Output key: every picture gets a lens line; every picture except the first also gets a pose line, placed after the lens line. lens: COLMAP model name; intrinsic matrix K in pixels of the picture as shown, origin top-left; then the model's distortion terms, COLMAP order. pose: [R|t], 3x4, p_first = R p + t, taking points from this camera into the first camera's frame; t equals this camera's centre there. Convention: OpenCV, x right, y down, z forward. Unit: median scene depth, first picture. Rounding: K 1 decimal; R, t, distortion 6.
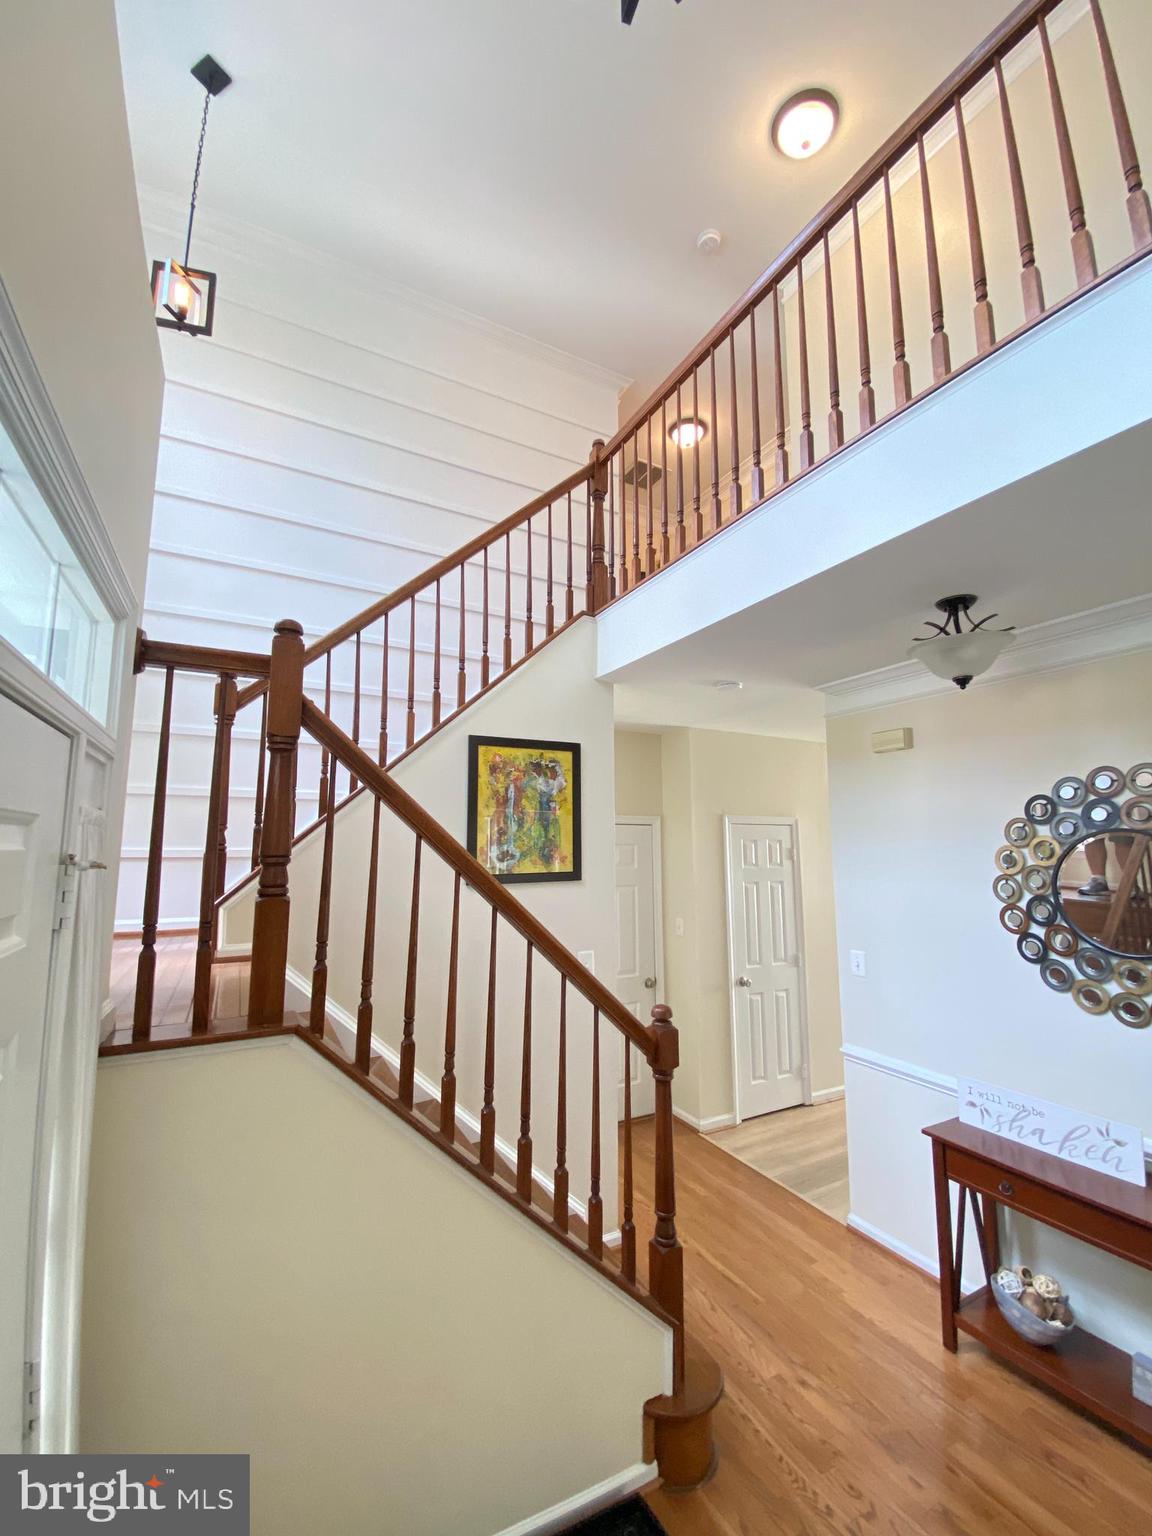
lens RADIAL K [[621.1, 0, 579.7], [0, 621.1, 774.4], [0, 0, 1]] dist [0.038890, -0.000477]
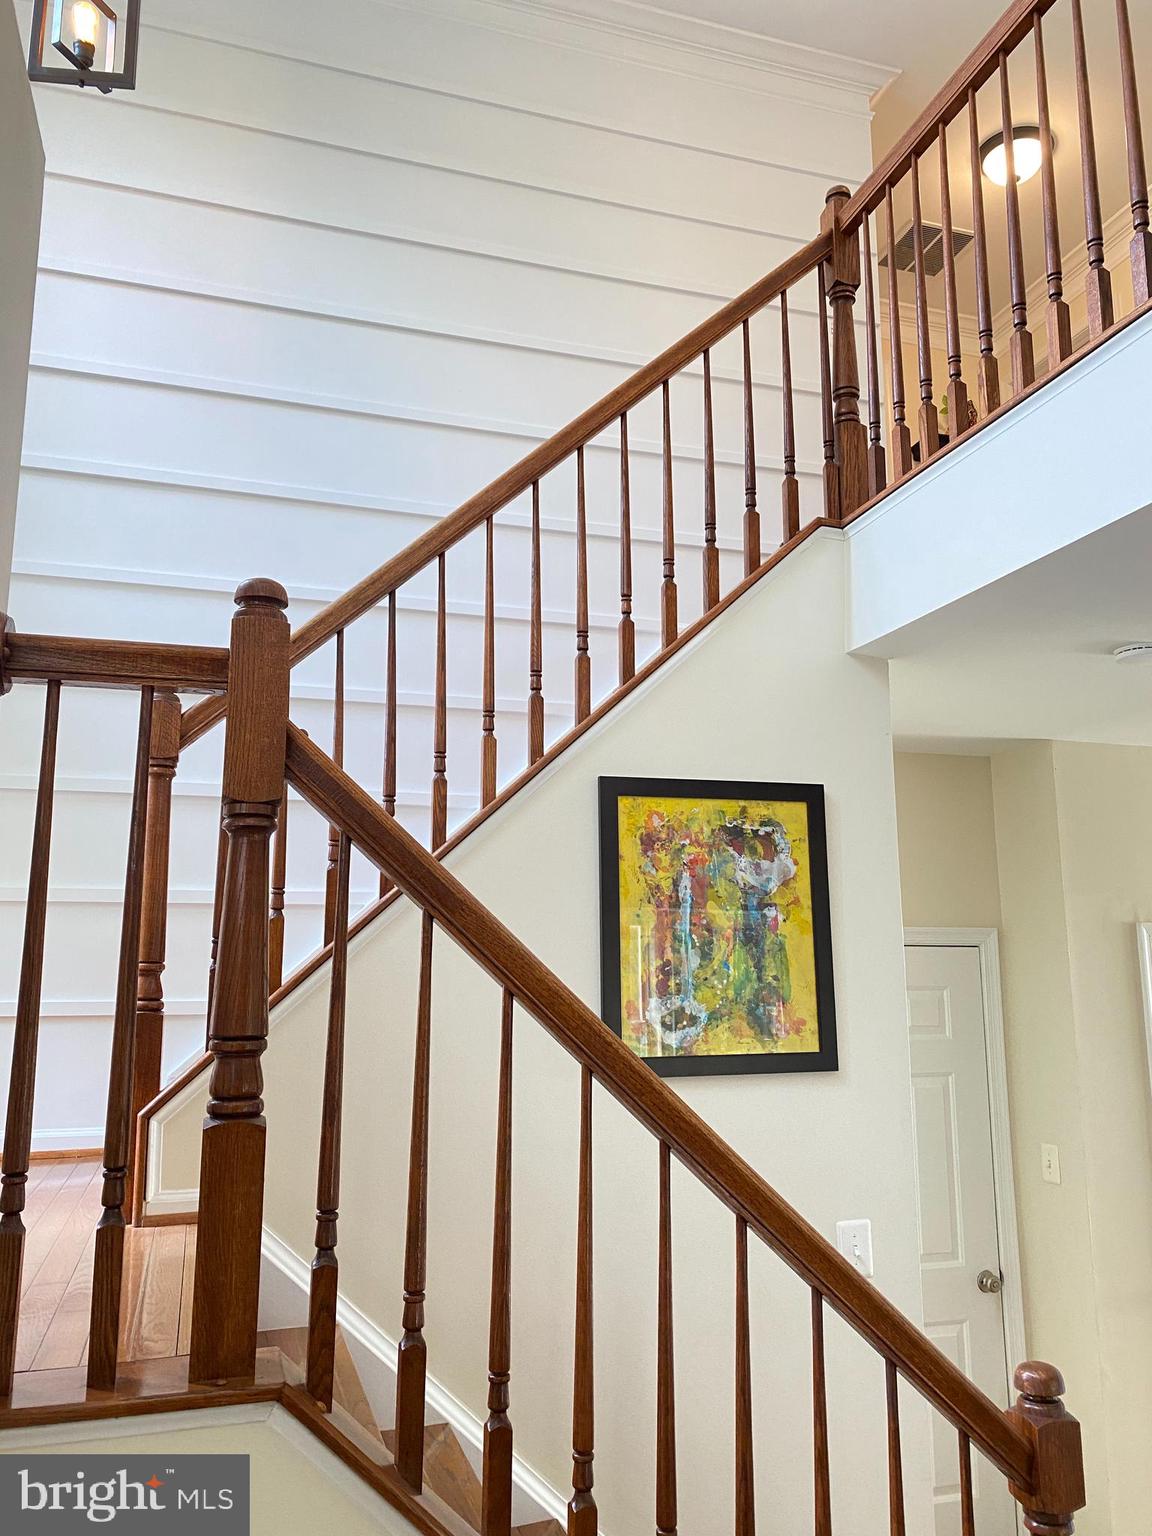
lens RADIAL K [[1208.6, 0, 582.0], [0, 1208.6, 750.3], [0, 0, 1]] dist [0.044665, -0.018951]
pose [[0.981698, -0.038769, -0.186455, -0.008582], [0.024548, 0.996652, -0.077984, -0.009344], [0.188854, 0.071980, 0.979364, 0.034034]]
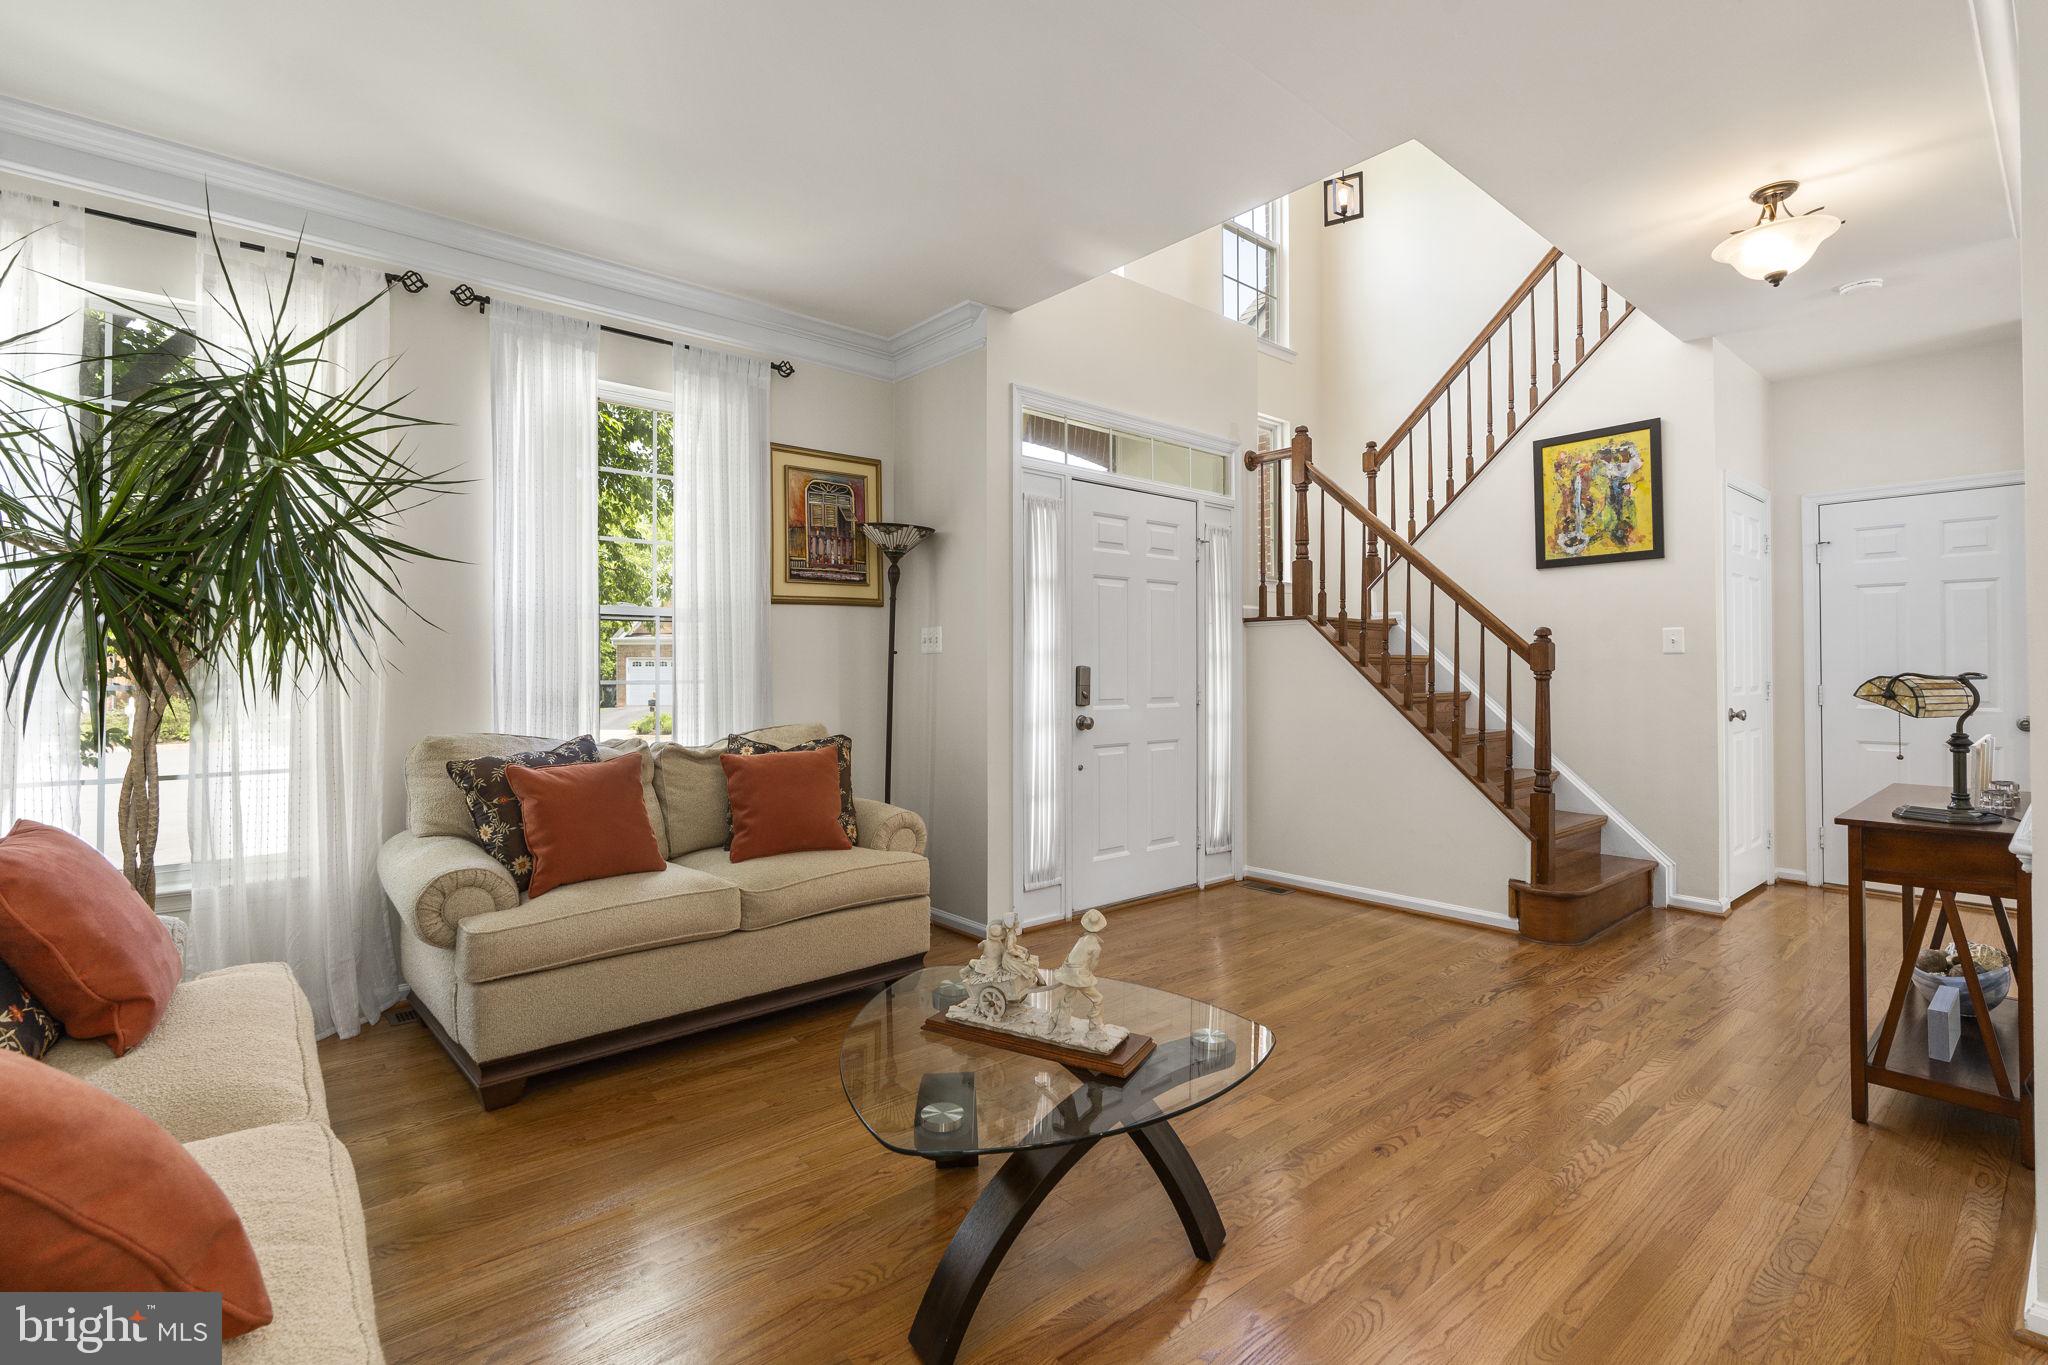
lens RADIAL K [[938.8, 0, 1026.0], [0, 938.8, 674.7], [0, 0, 1]] dist [0.001012, 0.000326]
pose [[0.220840, 0.001087, -0.975310, 1.543403], [0.116340, 0.992830, 0.027450, 0.245338], [0.968346, -0.119529, 0.219130, -0.414213]]
